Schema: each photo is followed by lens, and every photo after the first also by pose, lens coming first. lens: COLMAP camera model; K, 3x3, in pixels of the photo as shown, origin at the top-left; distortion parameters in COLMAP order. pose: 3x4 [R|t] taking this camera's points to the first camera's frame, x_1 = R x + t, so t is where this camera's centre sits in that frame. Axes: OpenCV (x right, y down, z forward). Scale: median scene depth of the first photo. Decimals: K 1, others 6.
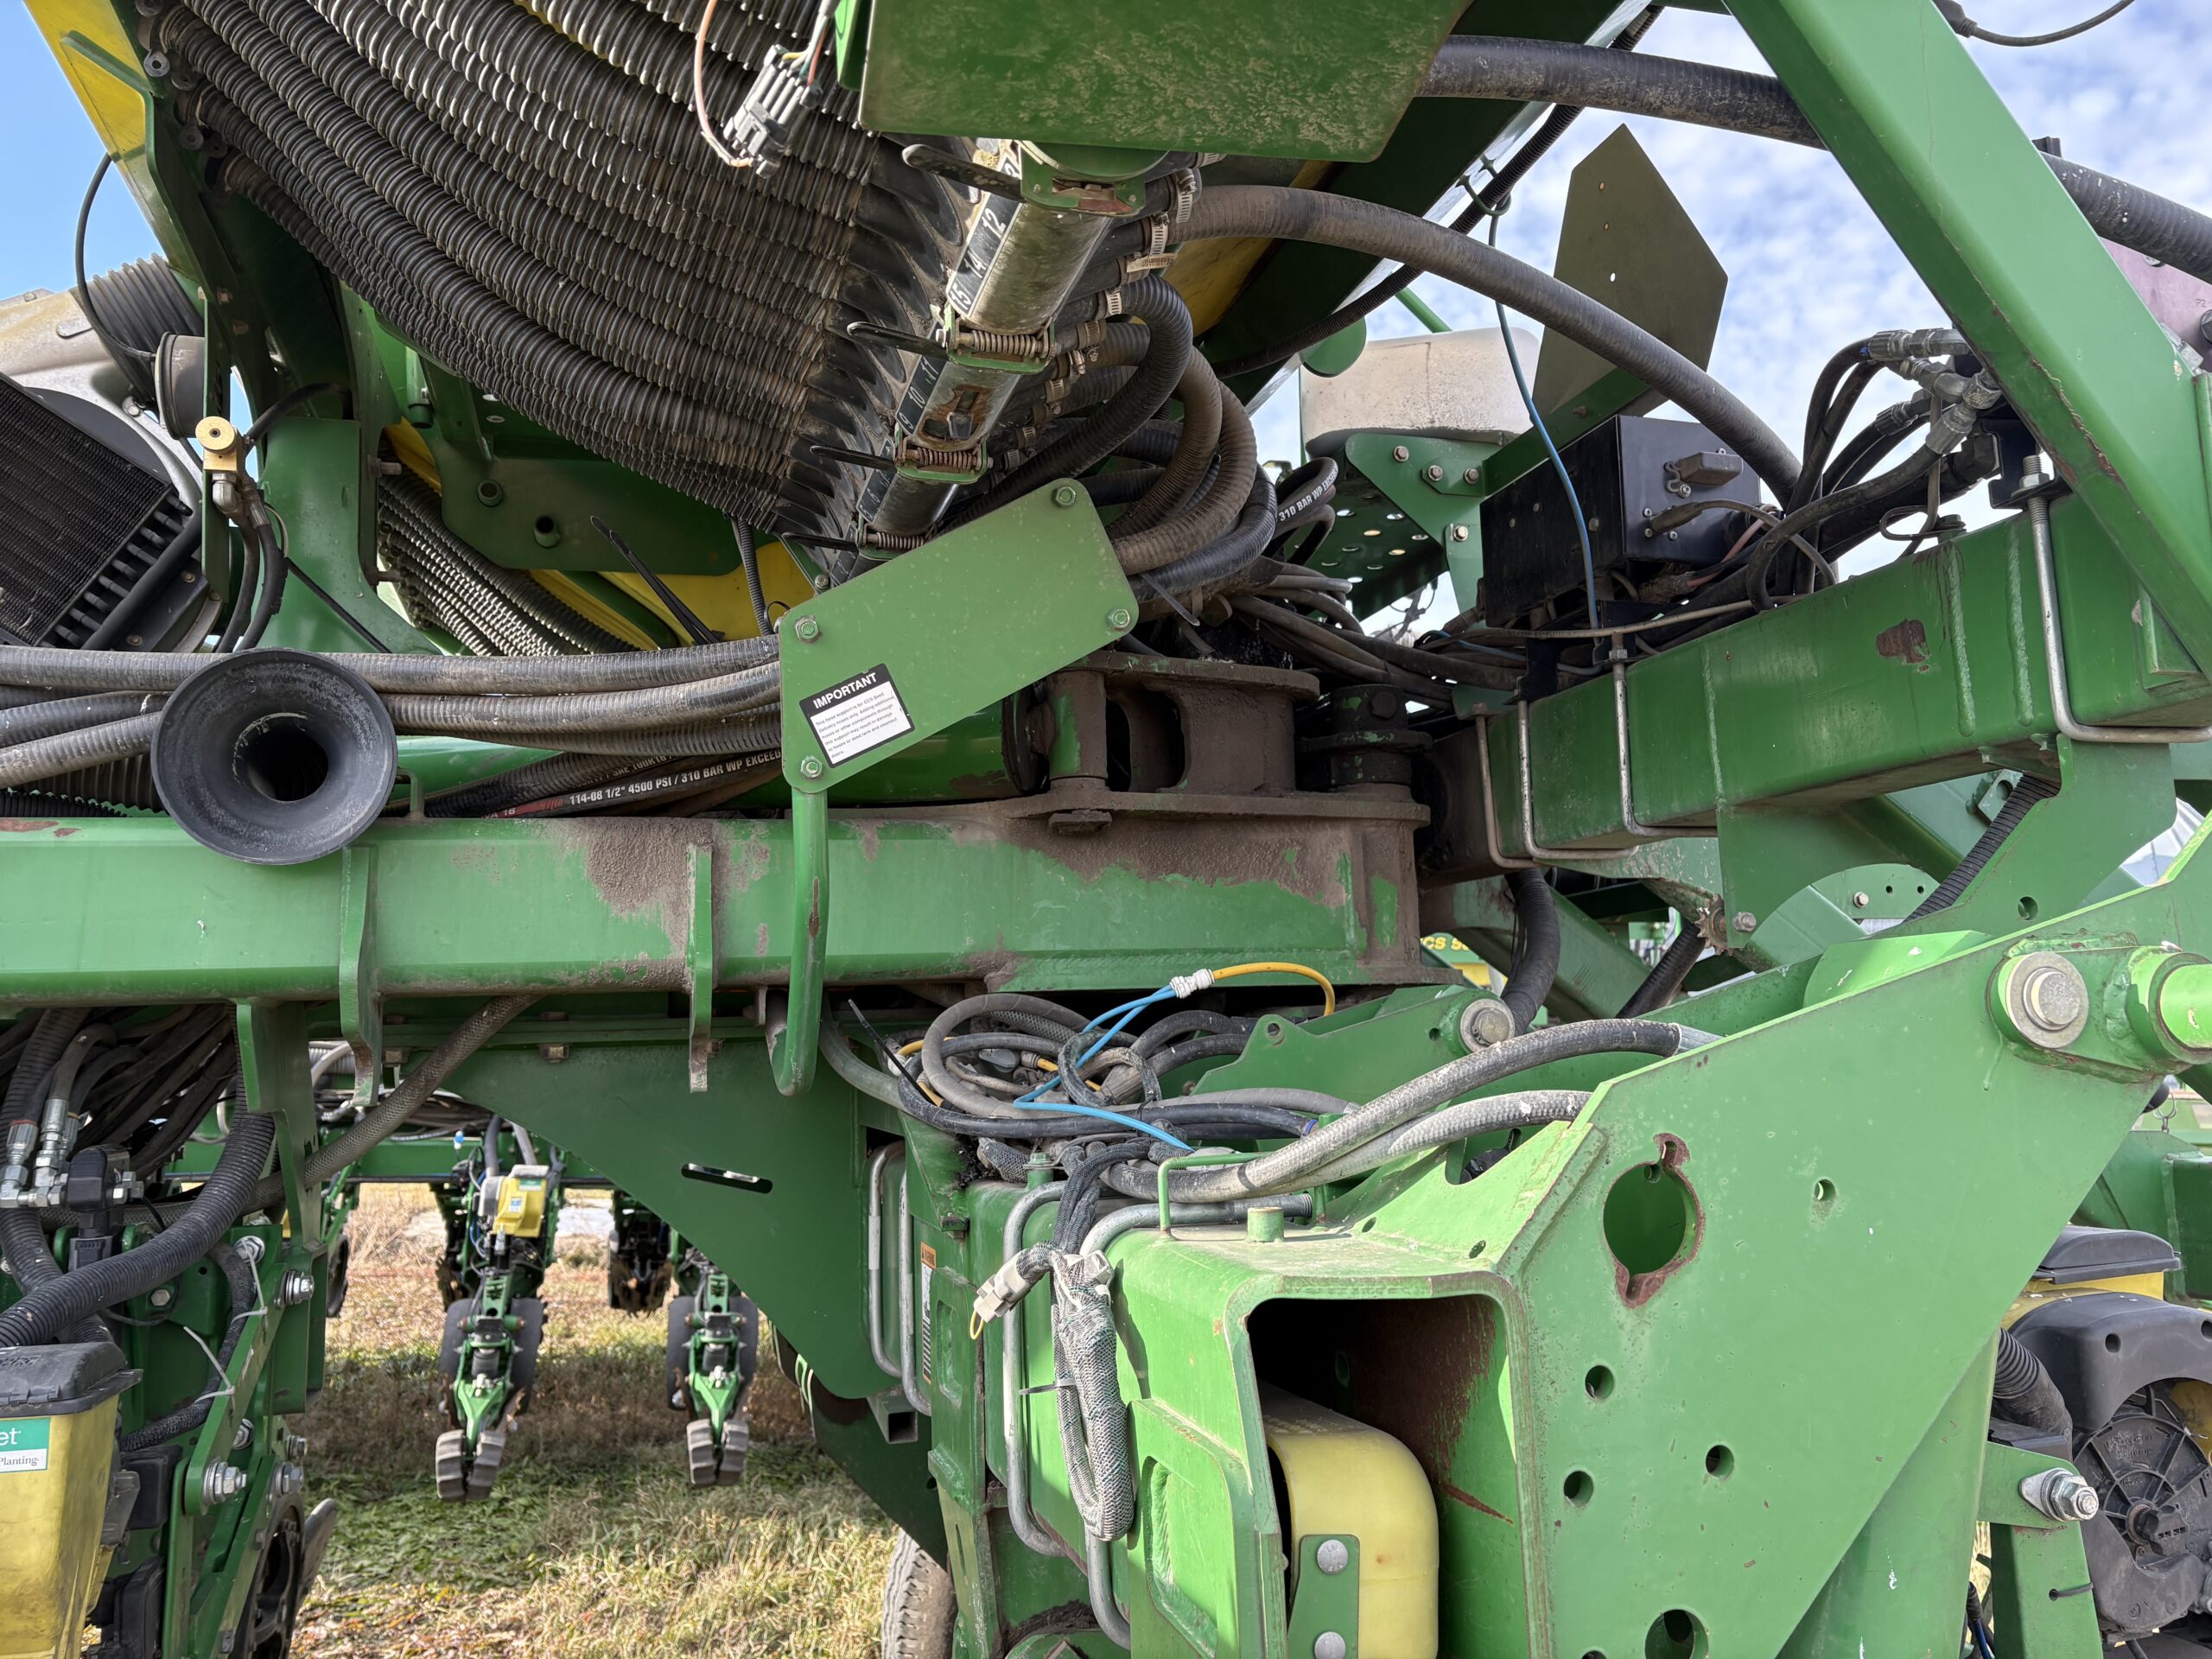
lens RADIAL K [[1650.2, 0, 1105.3], [0, 1650.2, 795.6], [0, 0, 1]] dist [0.024151, 0.001674]
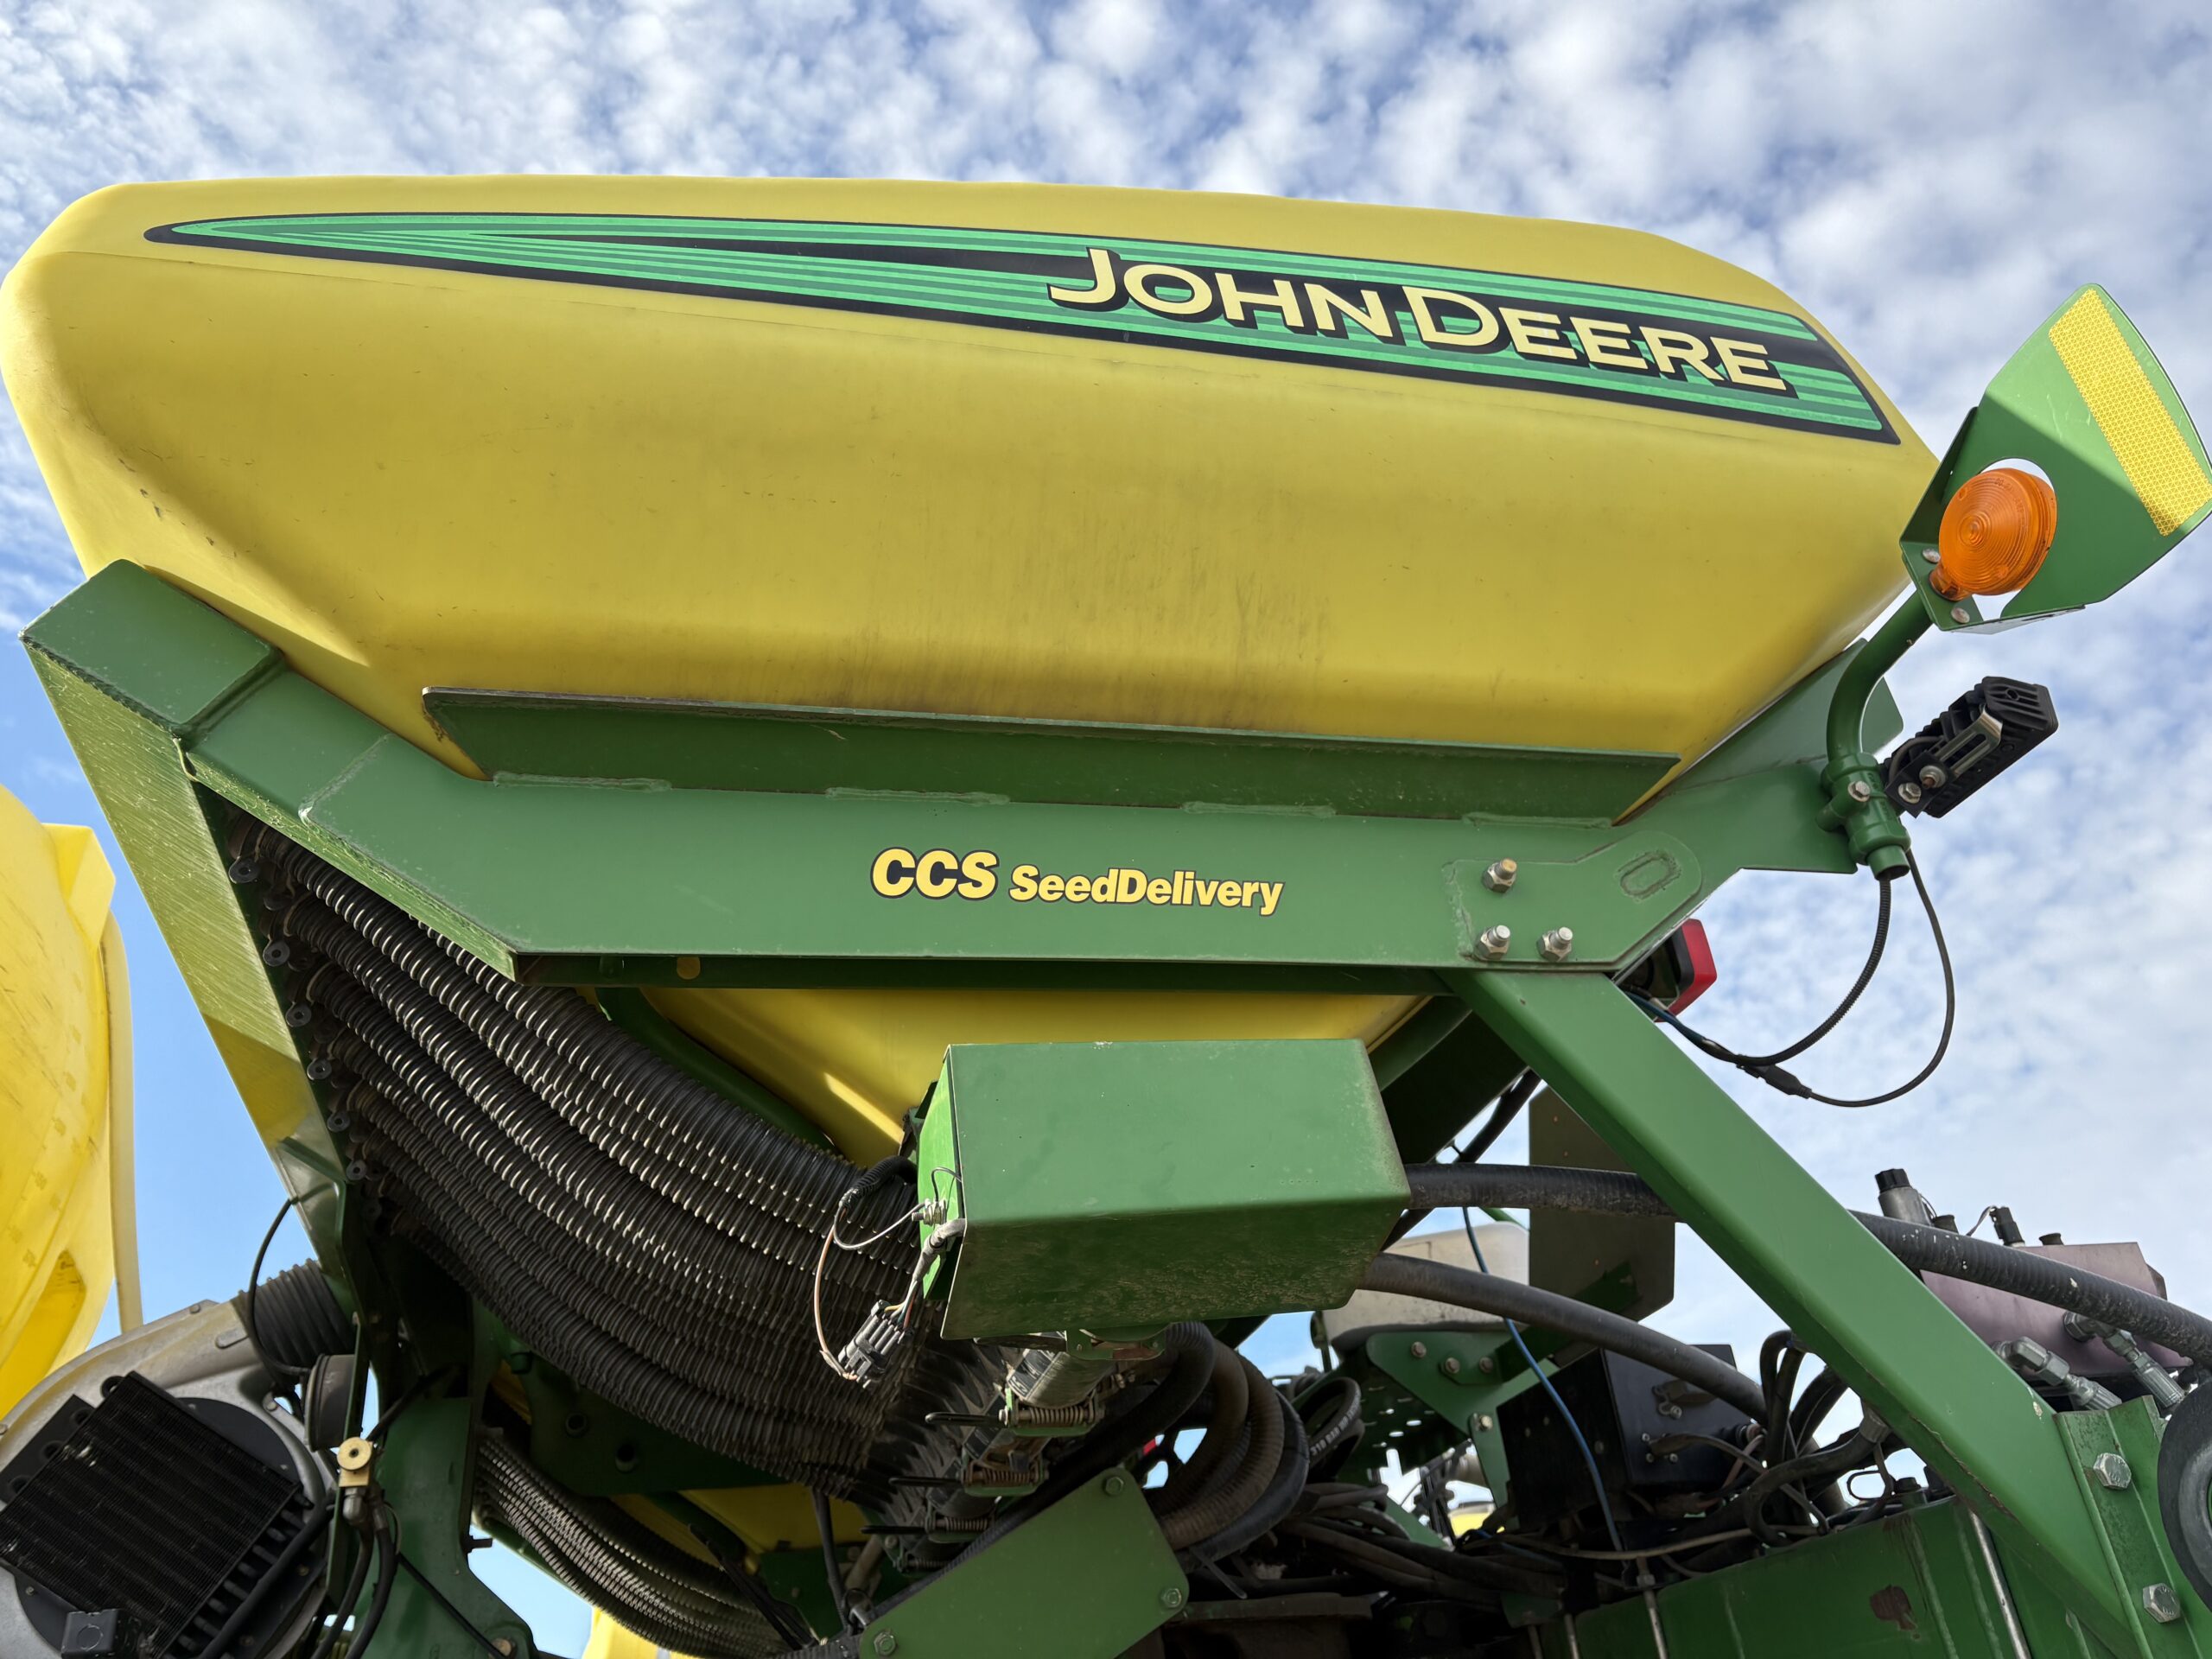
lens RADIAL K [[1657.0, 0, 1106.0], [0, 1657.0, 829.5], [0, 0, 1]] dist [0.062723, -0.064316]
pose [[0.997427, -0.071001, -0.009867, 0.011384], [0.061763, 0.921076, -0.384452, -0.137227], [0.036385, 0.382854, 0.923092, -0.185722]]
